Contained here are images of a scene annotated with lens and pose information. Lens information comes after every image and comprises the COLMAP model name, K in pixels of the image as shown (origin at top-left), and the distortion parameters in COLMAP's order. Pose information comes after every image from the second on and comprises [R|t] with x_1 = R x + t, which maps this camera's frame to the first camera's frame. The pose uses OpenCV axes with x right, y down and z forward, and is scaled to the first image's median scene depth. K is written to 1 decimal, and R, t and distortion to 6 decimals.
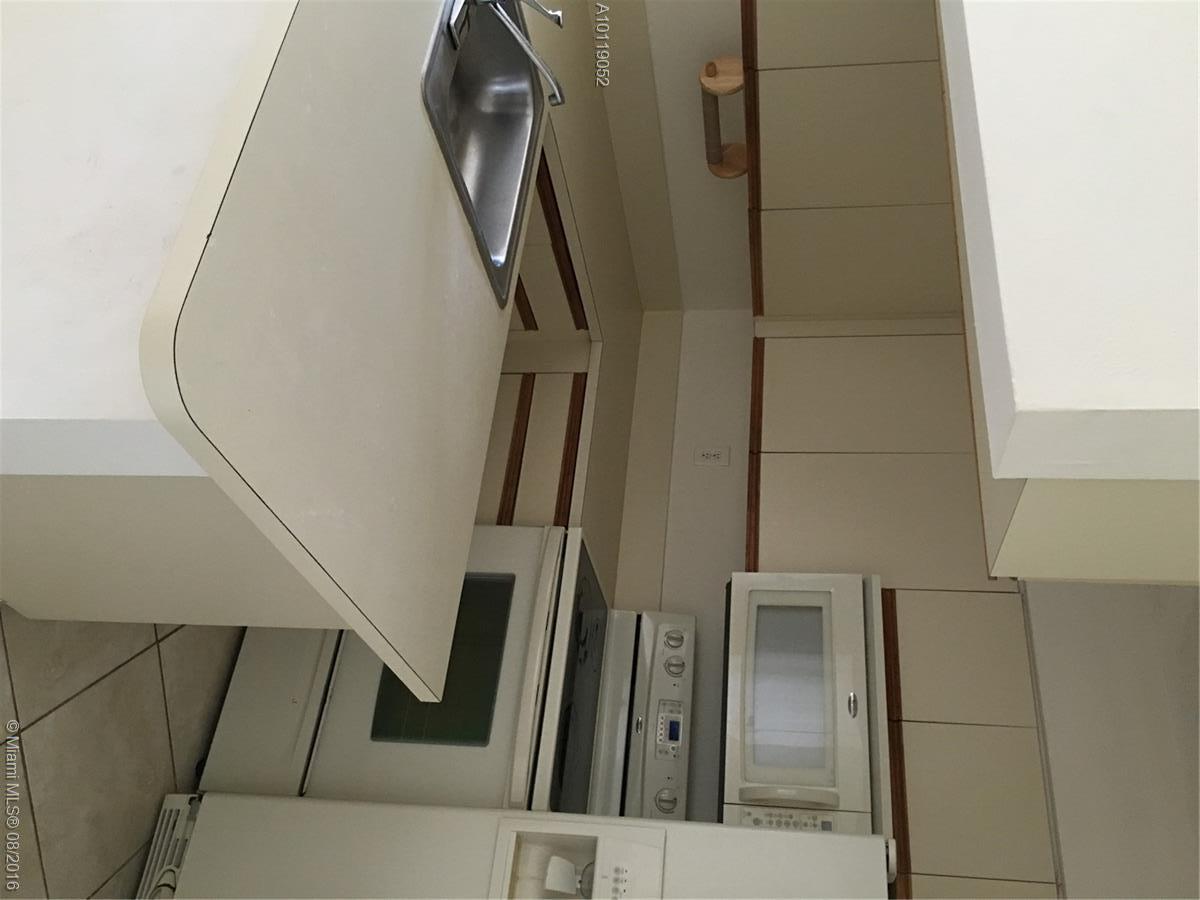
lens RADIAL K [[1016.8, 0, 598.6], [0, 1016.8, 450.4], [0, 0, 1]] dist [0.014893, -0.030615]
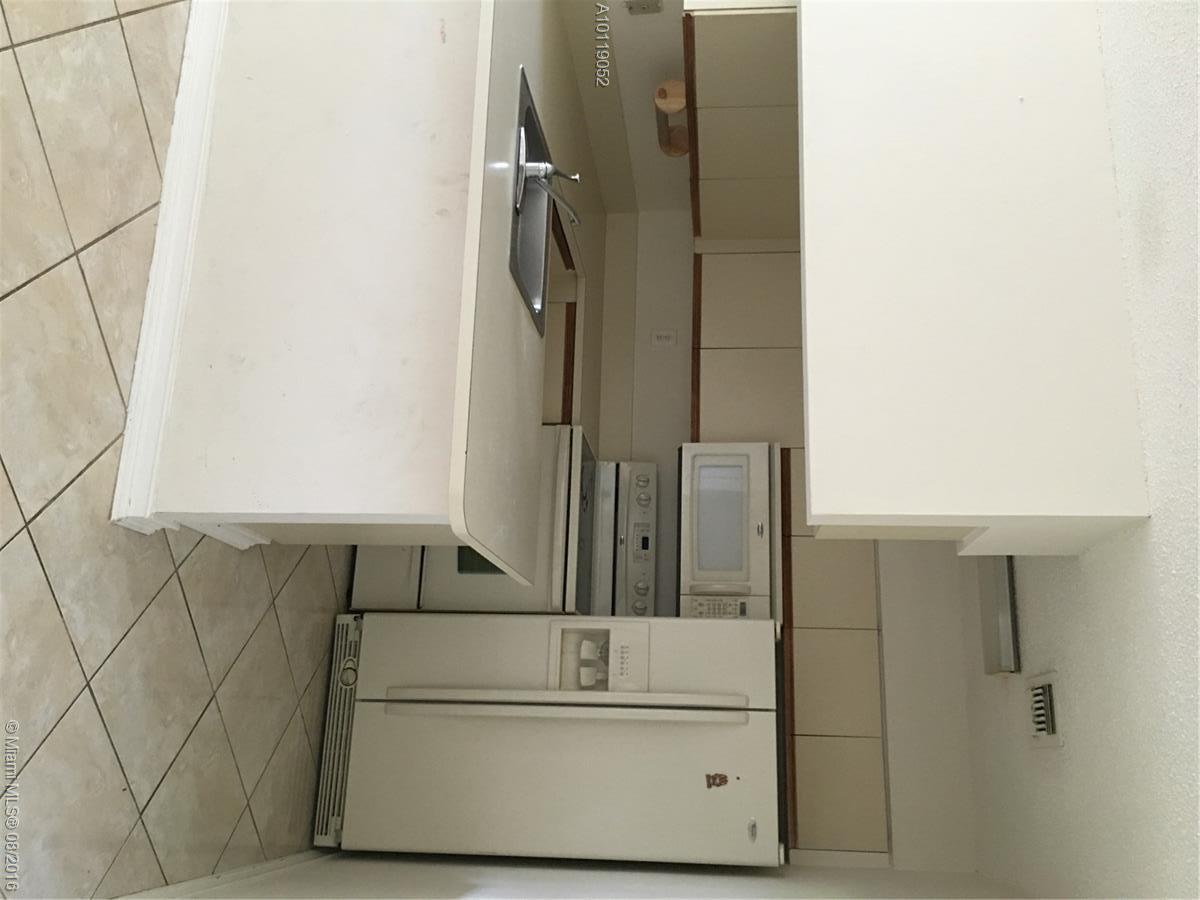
lens RADIAL K [[1016.8, 0, 601.8], [0, 1016.8, 449.6], [0, 0, 1]] dist [0.014893, -0.030615]
pose [[0.996770, -0.054393, 0.059080, -0.076409], [0.035547, 0.958535, 0.282750, -0.304892], [-0.072010, -0.279737, 0.957372, -0.429349]]
